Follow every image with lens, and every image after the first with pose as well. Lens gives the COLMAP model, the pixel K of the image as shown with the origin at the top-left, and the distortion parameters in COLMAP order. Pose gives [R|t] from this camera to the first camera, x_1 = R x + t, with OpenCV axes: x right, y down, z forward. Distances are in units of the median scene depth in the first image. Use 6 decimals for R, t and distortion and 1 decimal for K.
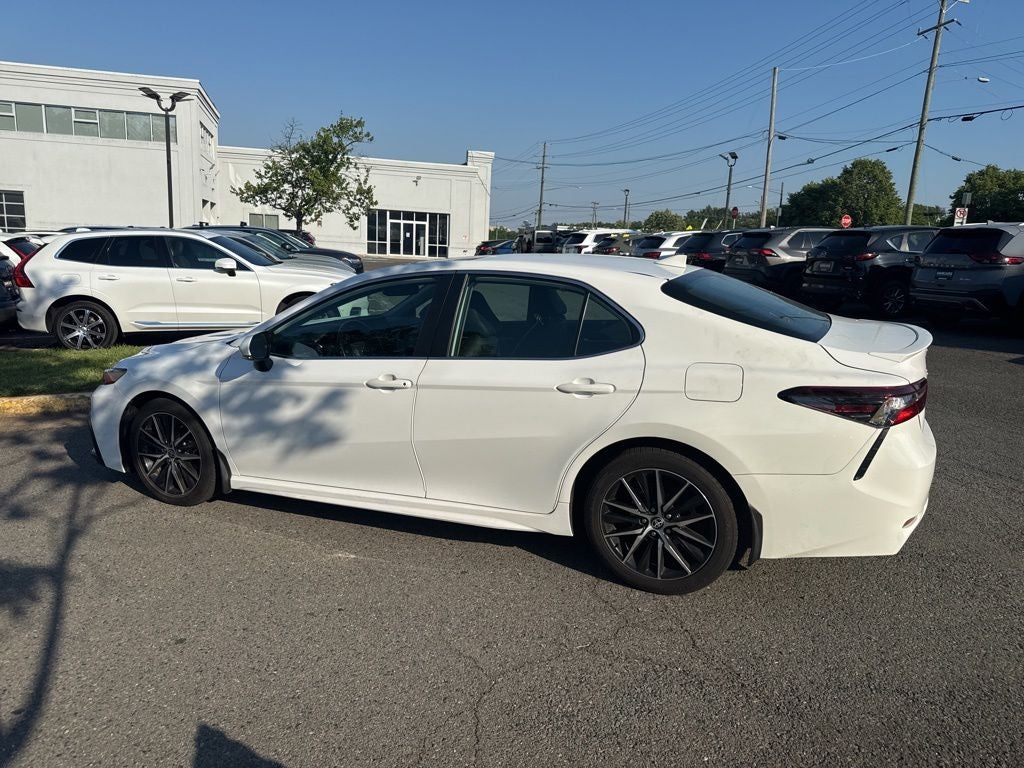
lens RADIAL K [[720.0, 0, 512.2], [0, 720.0, 391.1], [0, 0, 1]] dist [0.097866, -0.142356]
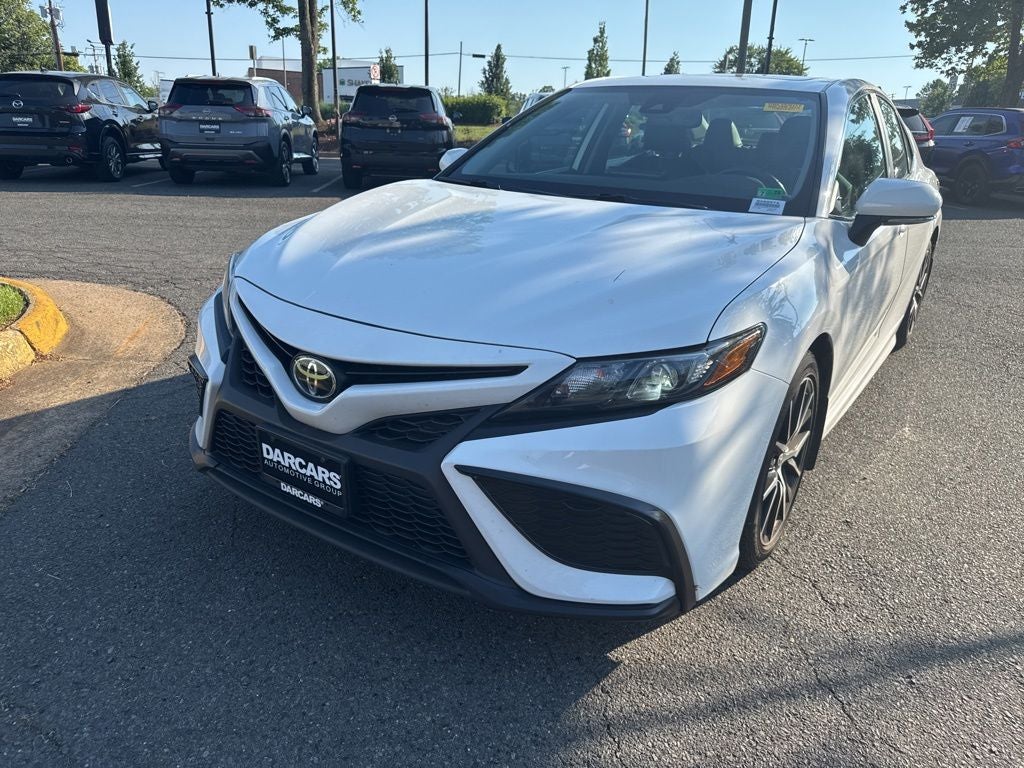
lens RADIAL K [[736.1, 0, 515.7], [0, 736.1, 383.9], [0, 0, 1]] dist [0.014149, -0.018133]
pose [[0.225025, -0.317359, 0.921220, -0.894087], [0.165638, 0.944167, 0.284803, -0.125607], [-0.960171, 0.088501, 0.265028, 0.961641]]
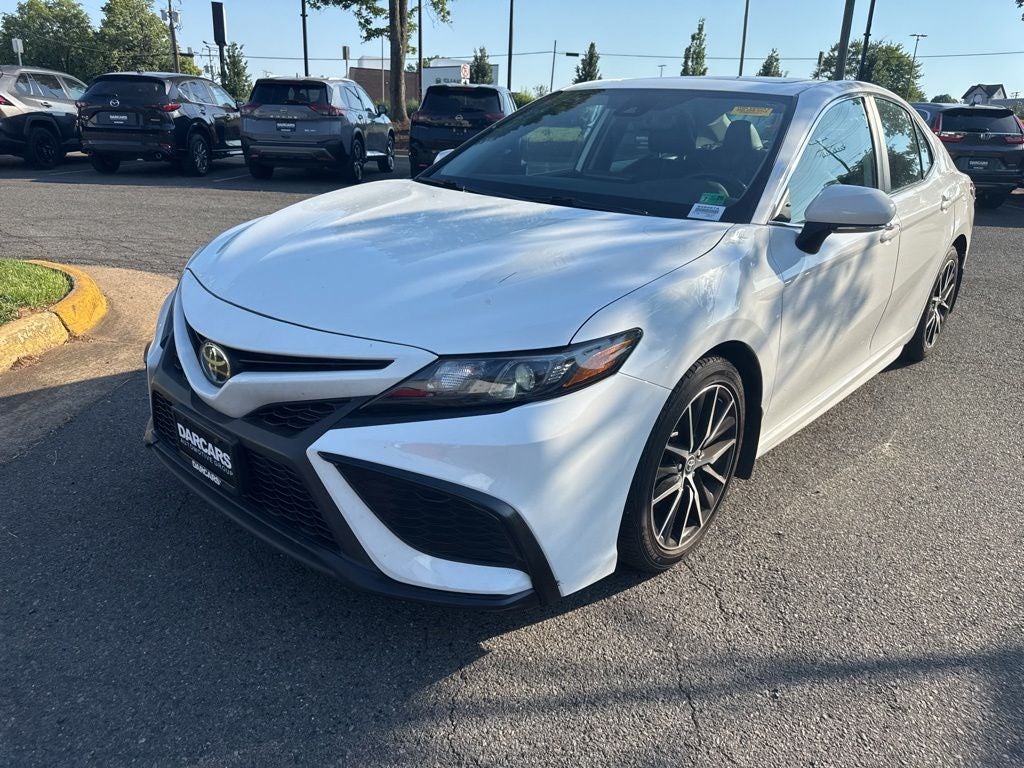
lens RADIAL K [[736.1, 0, 515.7], [0, 736.1, 383.9], [0, 0, 1]] dist [0.014149, -0.018133]
pose [[0.338862, -0.306793, 0.889410, -0.877039], [0.155382, 0.950608, 0.268703, -0.110992], [-0.927916, 0.047145, 0.369795, 0.855060]]
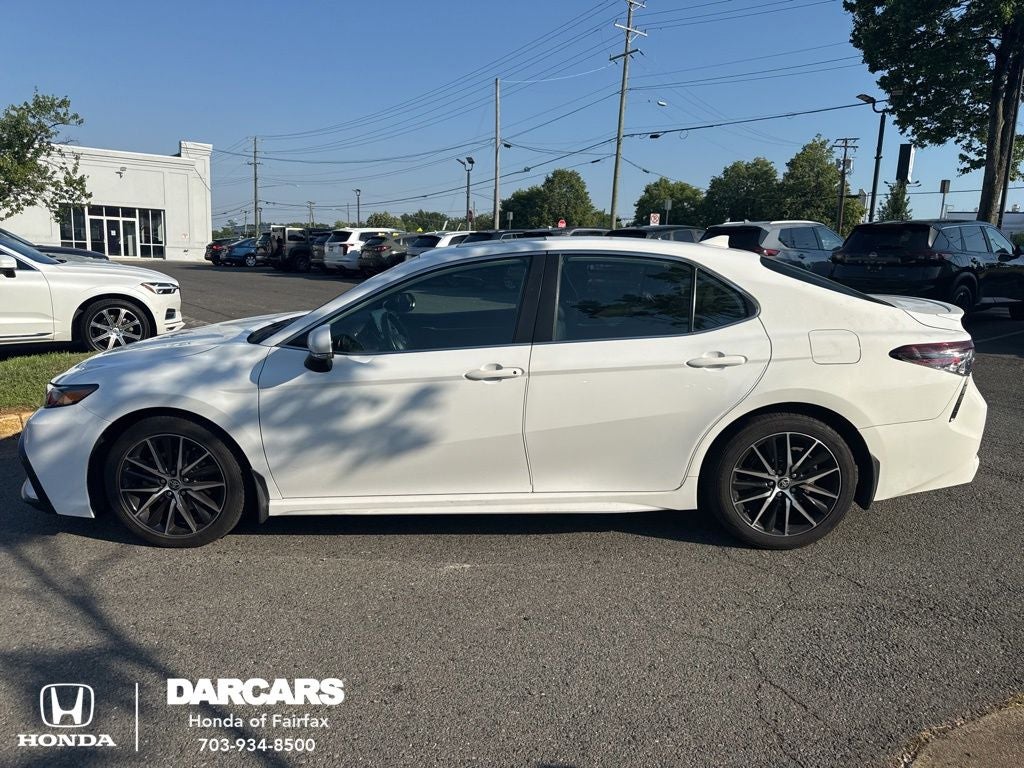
lens RADIAL K [[725.0, 0, 510.7], [0, 725.0, 386.5], [0, 0, 1]] dist [0.037160, -0.043015]
pose [[0.925416, -0.074269, 0.371603, -0.385406], [0.077728, 0.996958, 0.005684, 0.001658], [-0.370895, 0.023624, 0.928374, 0.104341]]
